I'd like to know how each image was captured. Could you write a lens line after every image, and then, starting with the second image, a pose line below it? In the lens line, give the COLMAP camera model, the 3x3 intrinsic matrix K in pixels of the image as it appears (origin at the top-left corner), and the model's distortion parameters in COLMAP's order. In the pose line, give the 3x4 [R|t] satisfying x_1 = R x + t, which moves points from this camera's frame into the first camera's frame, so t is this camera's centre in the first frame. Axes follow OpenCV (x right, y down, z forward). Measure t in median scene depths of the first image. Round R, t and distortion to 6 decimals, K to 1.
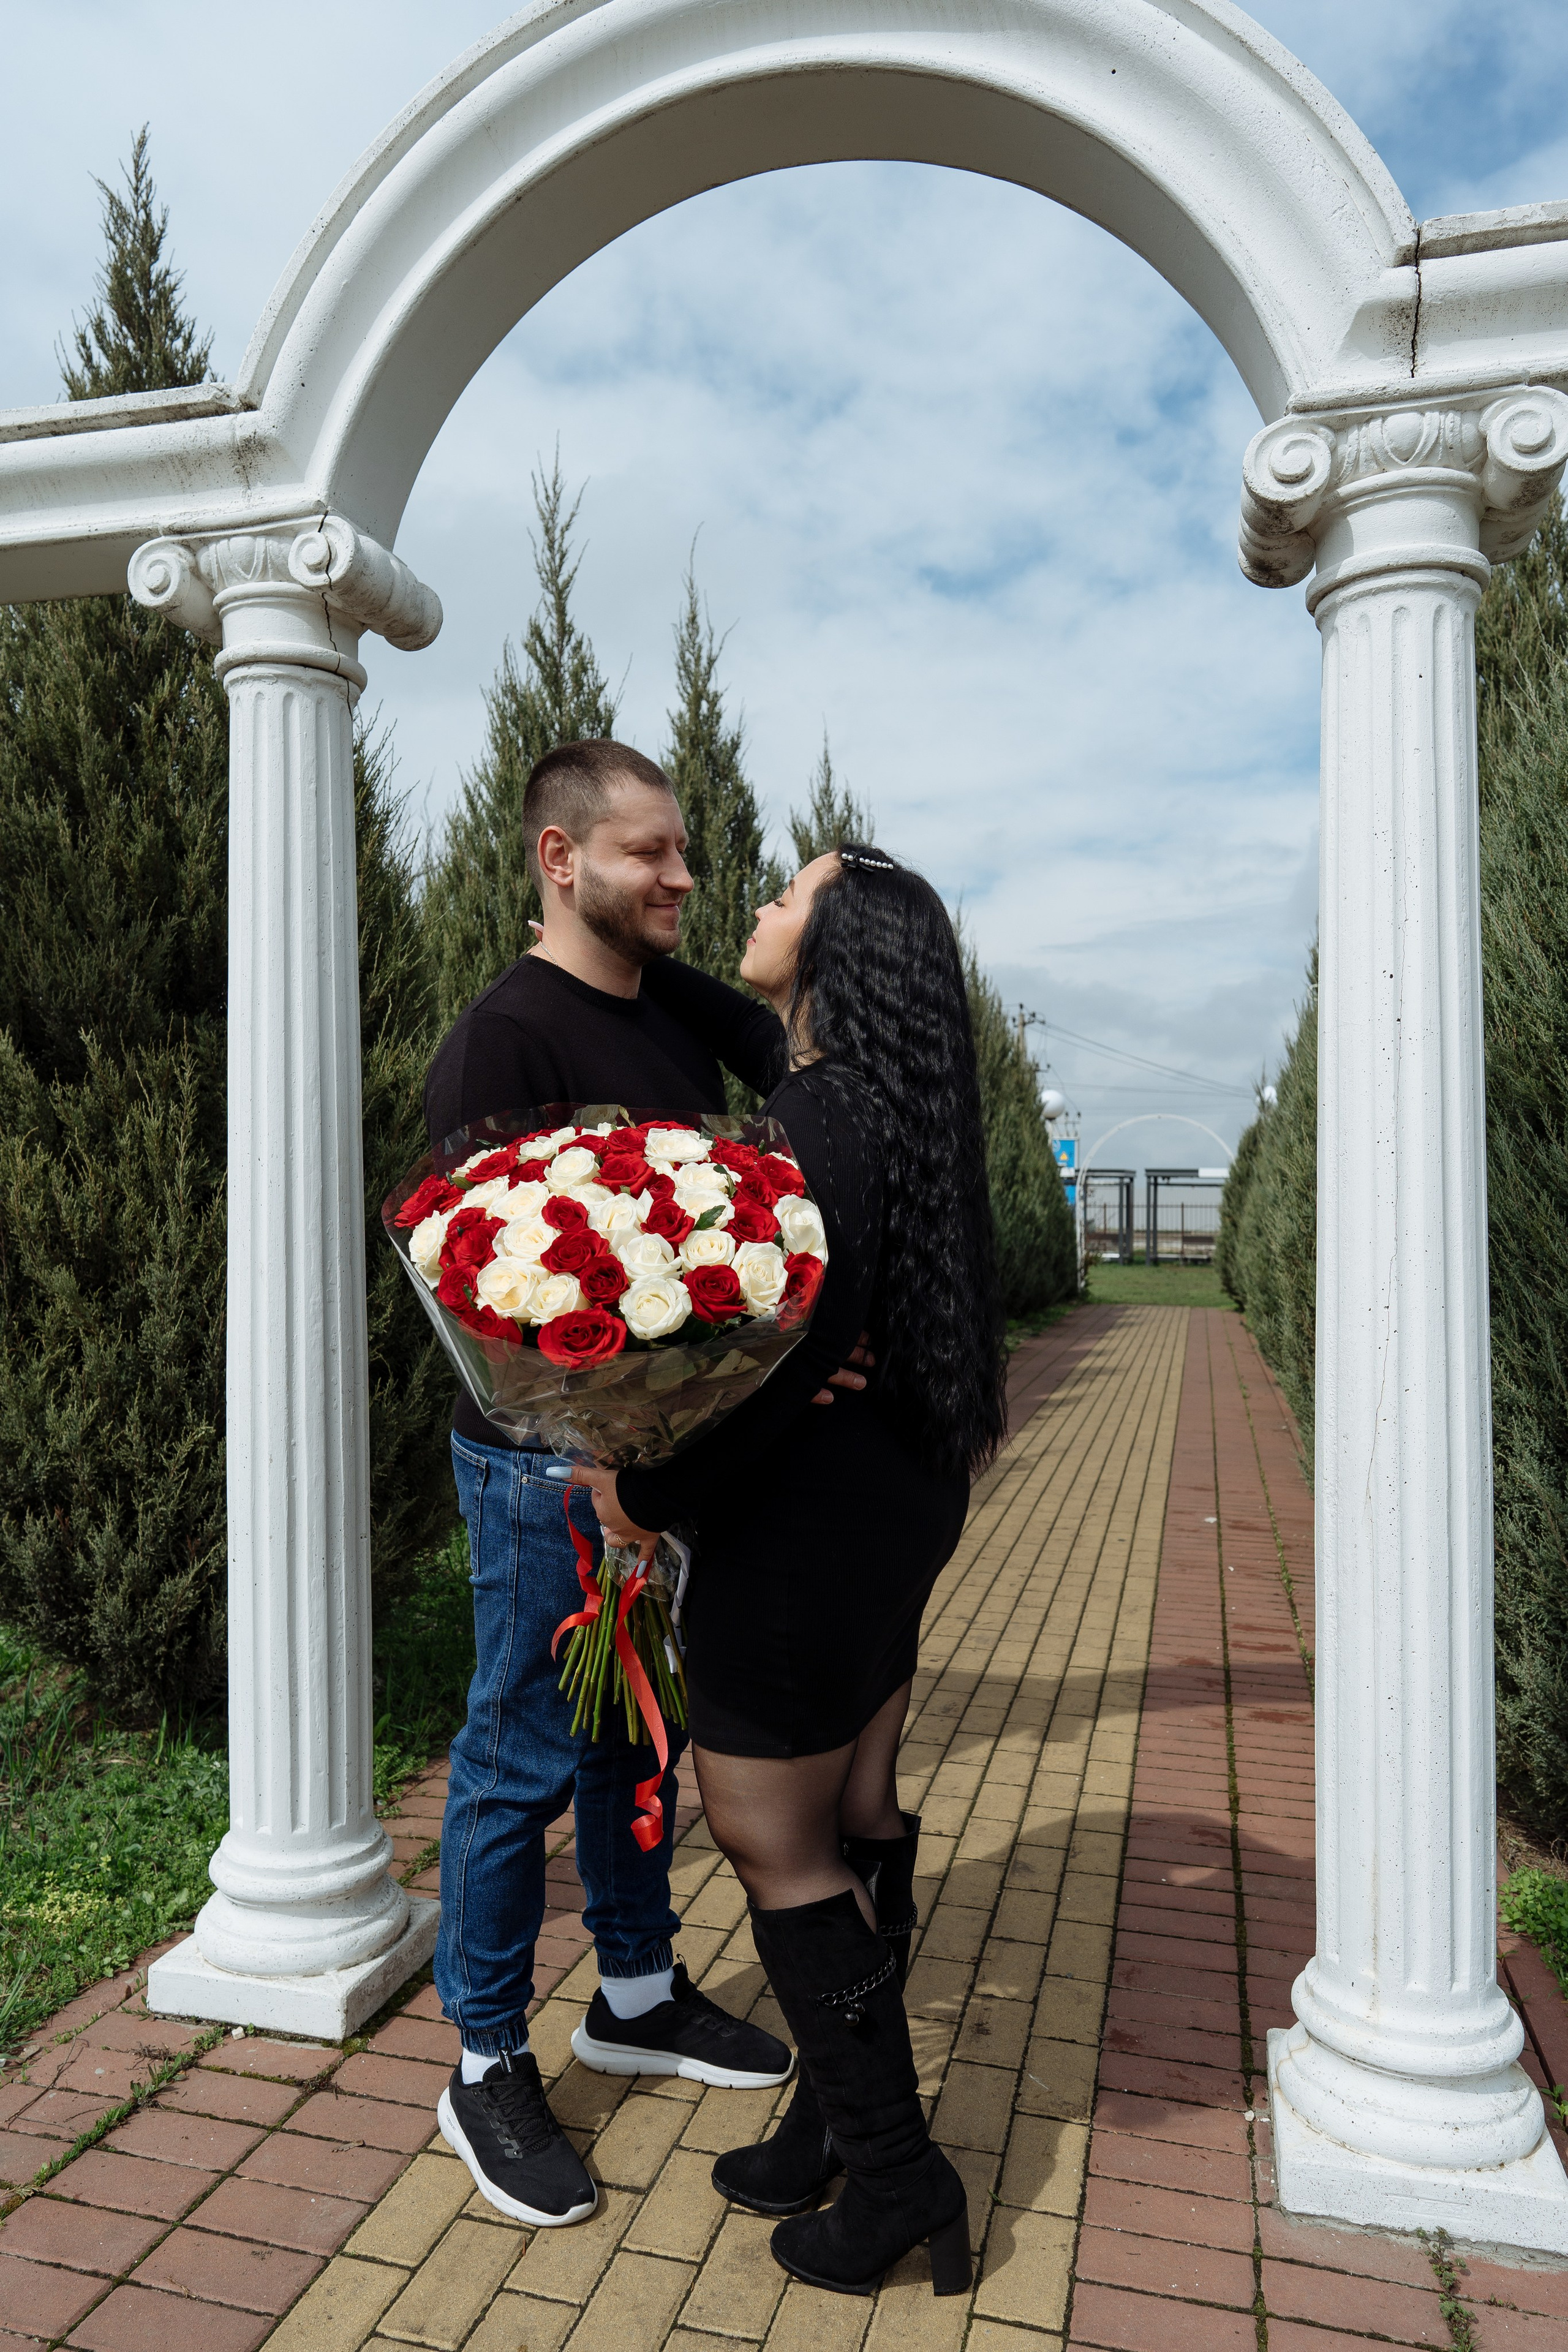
lens RADIAL K [[2578.3, 0, 654.9], [0, 2578.3, 1319.1], [0, 0, 1]] dist [0.009714, -0.008462]
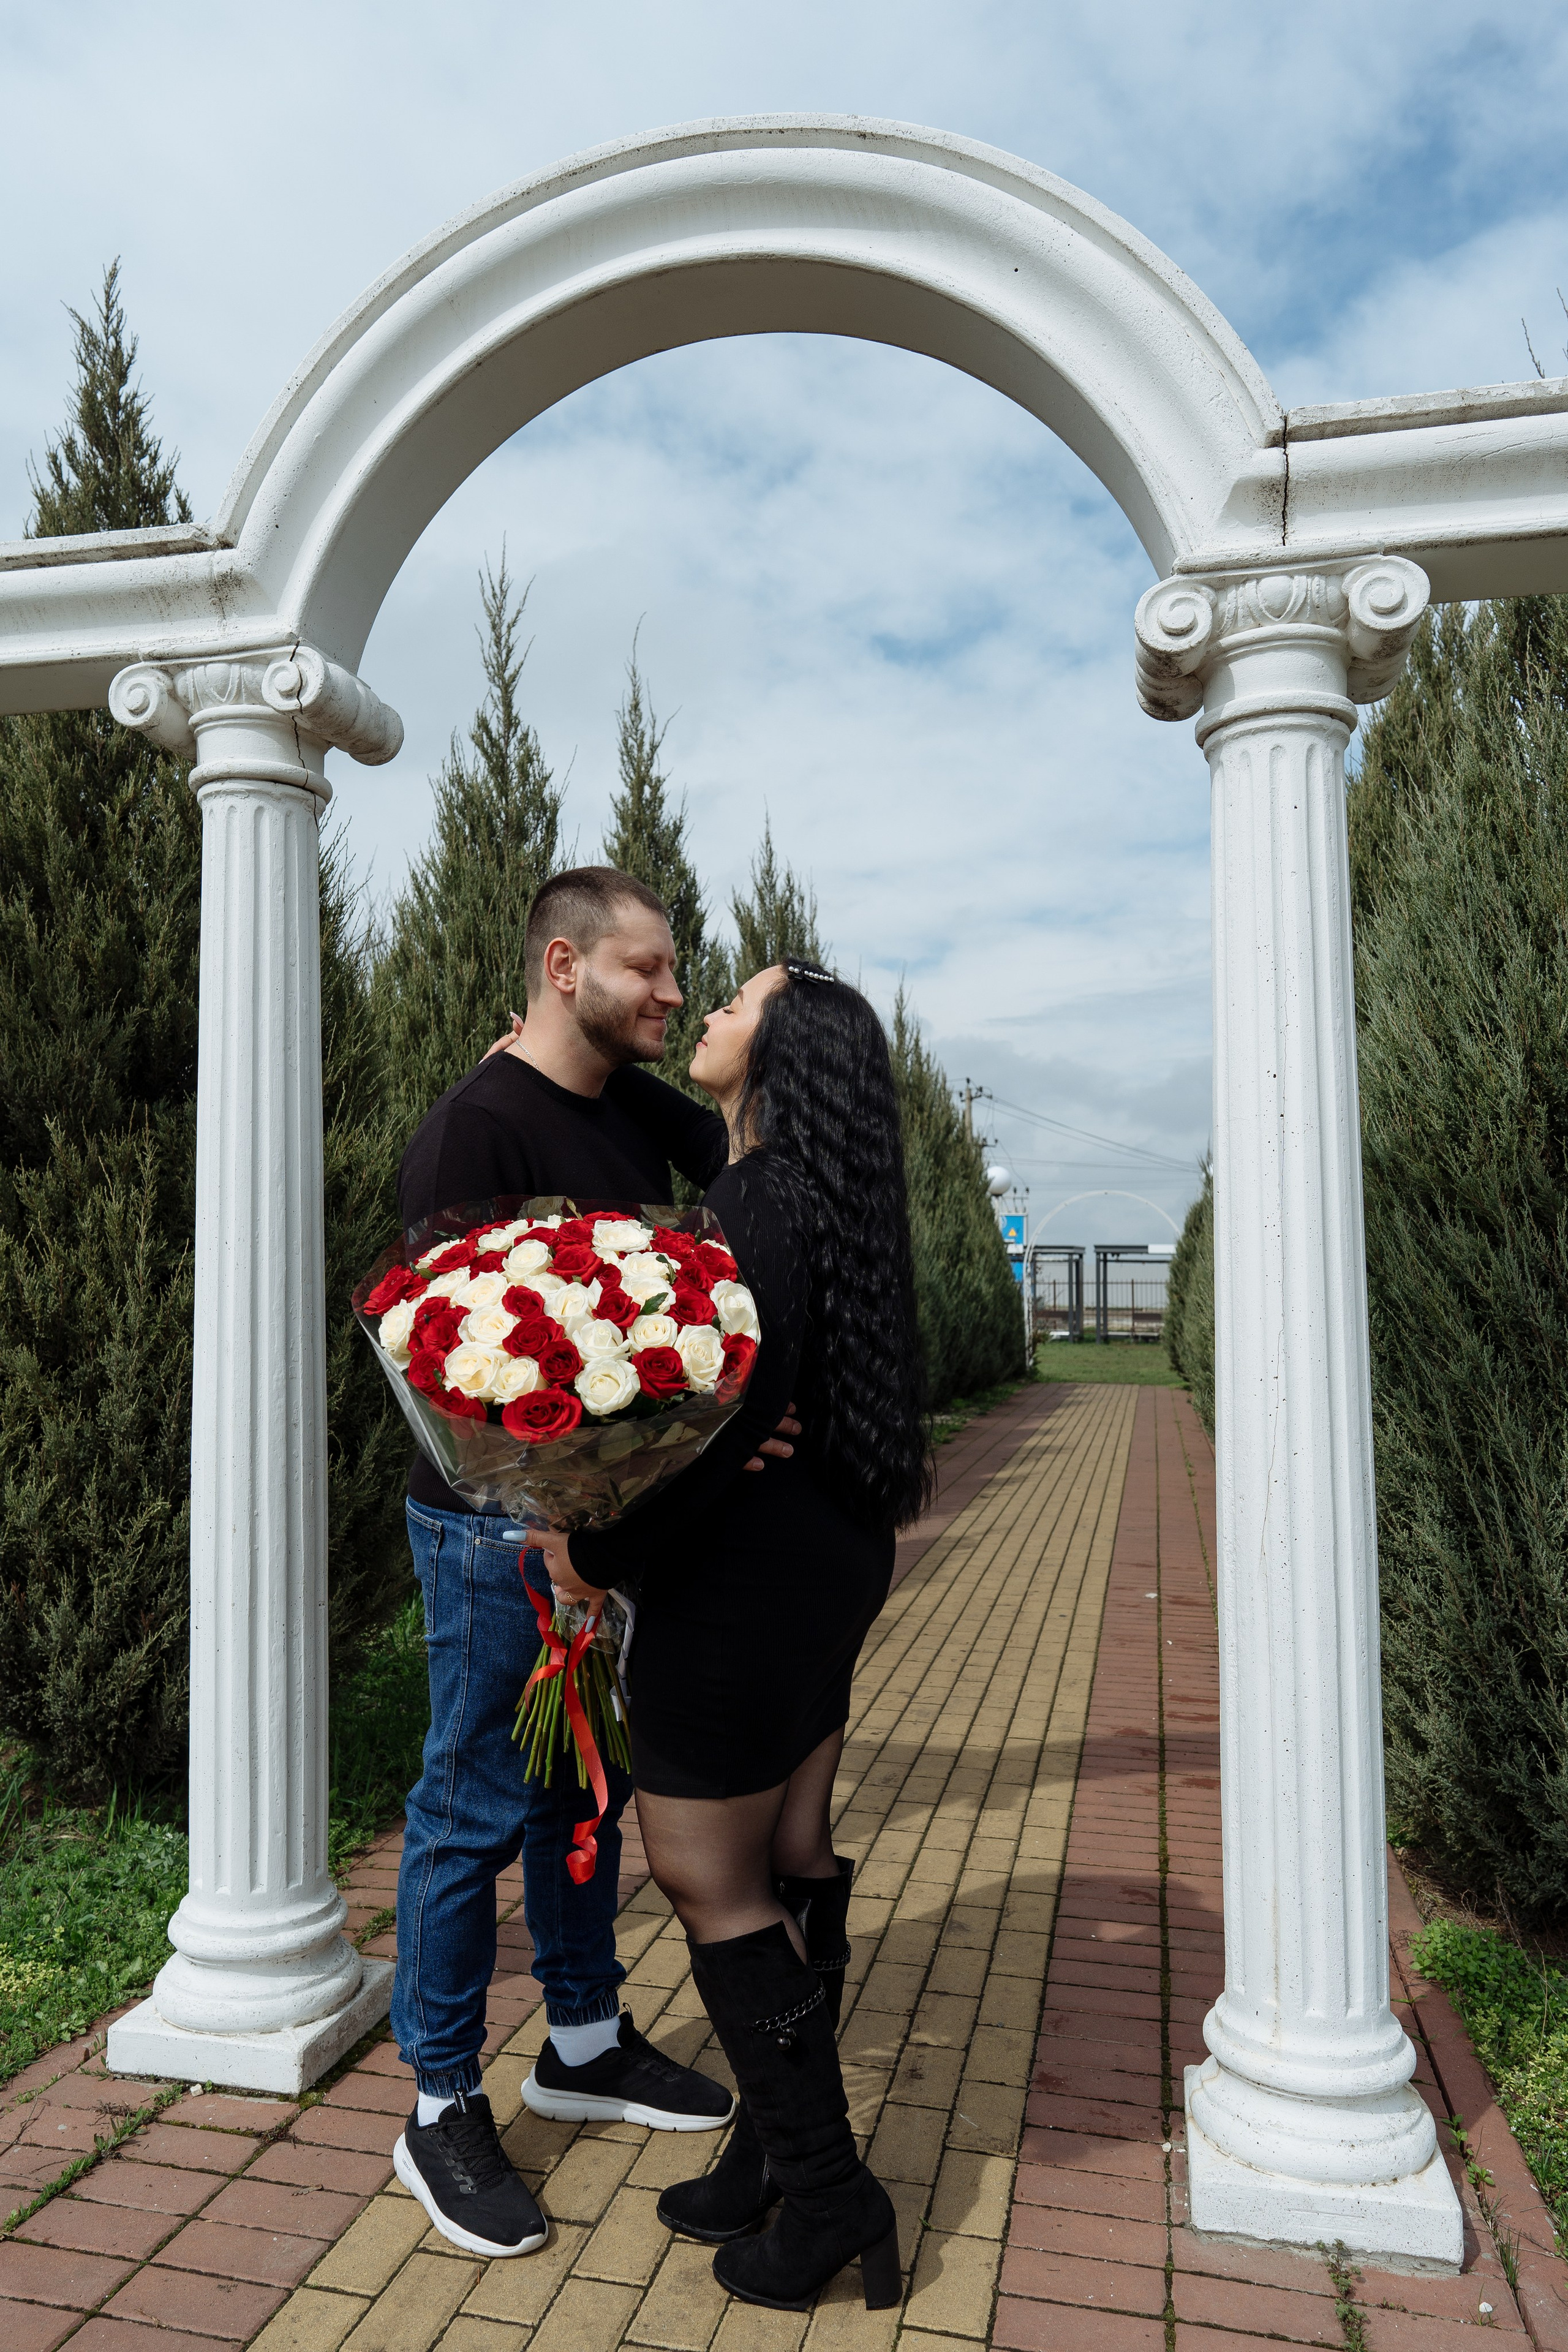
lens RADIAL K [[2964.3, 0, 835.6], [0, 2964.3, 1126.4], [0, 0, 1]] dist [-0.000609, -0.016867]
pose [[0.996453, 0.002082, 0.084126, -0.006594], [0.005973, 0.995423, -0.095383, 0.006996], [-0.083939, 0.095547, 0.991880, -0.205531]]
